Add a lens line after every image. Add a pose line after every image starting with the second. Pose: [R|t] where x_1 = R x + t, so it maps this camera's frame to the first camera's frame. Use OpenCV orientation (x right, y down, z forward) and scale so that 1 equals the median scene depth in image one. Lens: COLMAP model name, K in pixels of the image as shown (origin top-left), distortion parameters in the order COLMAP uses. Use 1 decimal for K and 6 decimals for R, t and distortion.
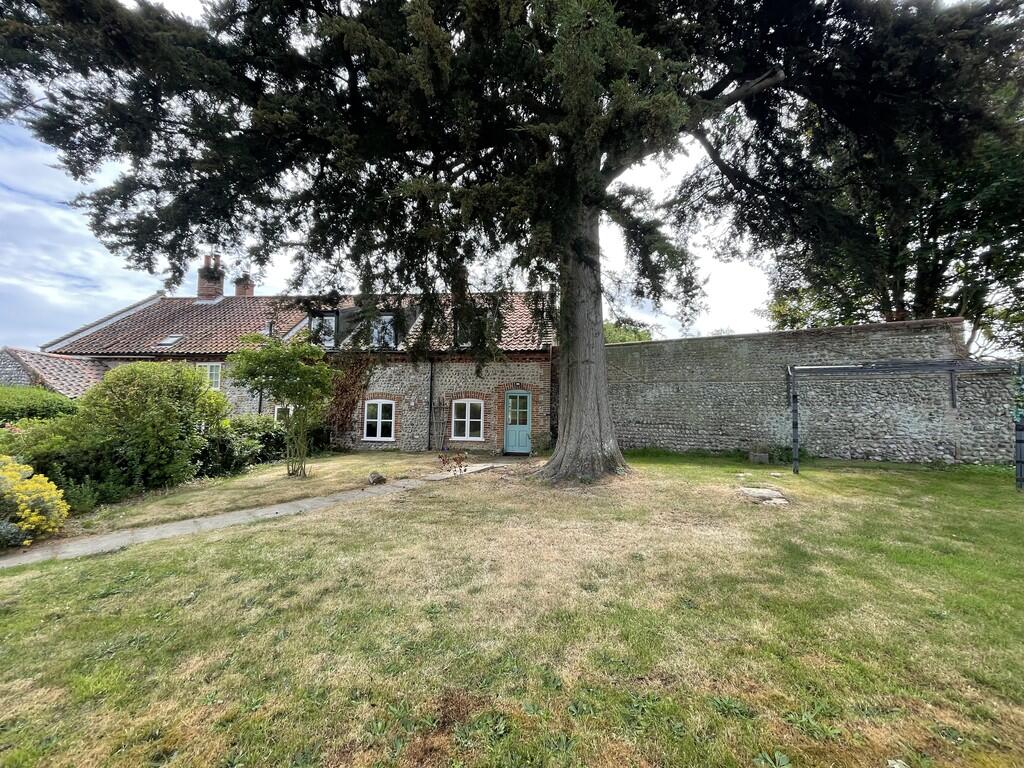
lens RADIAL K [[411.1, 0, 513.0], [0, 411.1, 383.5], [0, 0, 1]] dist [0.013064, 0.000178]
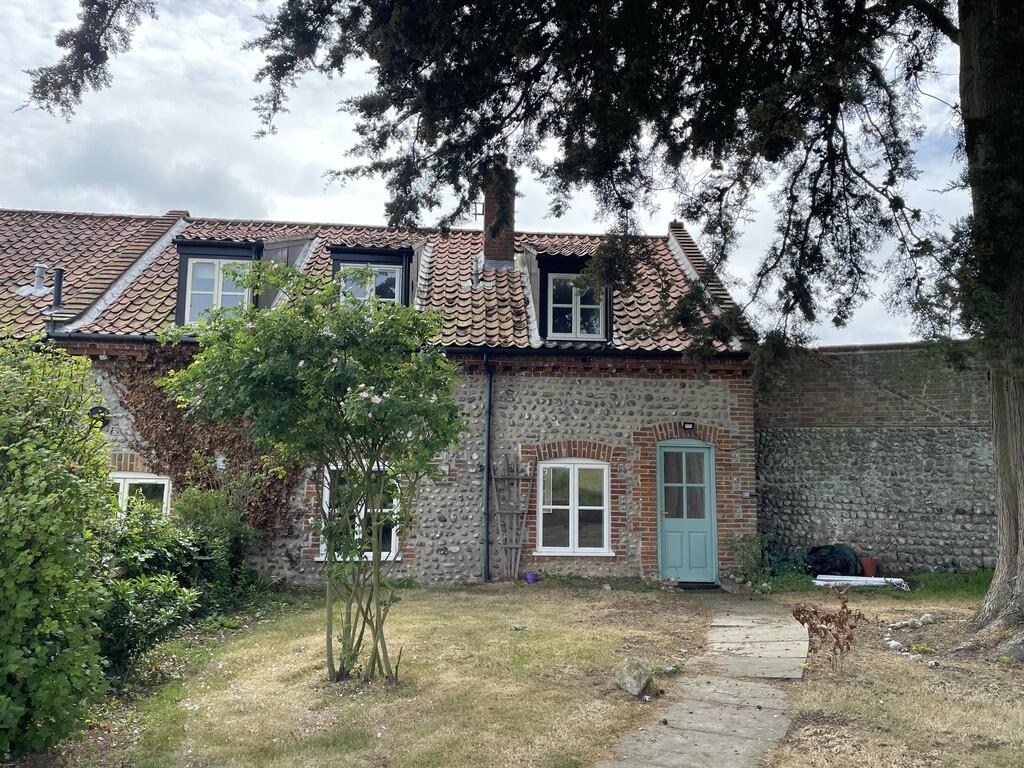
lens RADIAL K [[785.6, 0, 511.7], [0, 785.6, 383.7], [0, 0, 1]] dist [0.070664, -0.006616]
pose [[0.981061, 0.023559, 0.192259, -0.339237], [-0.008698, 0.996933, -0.077779, 0.023156], [-0.193501, 0.074633, 0.978257, 0.187000]]
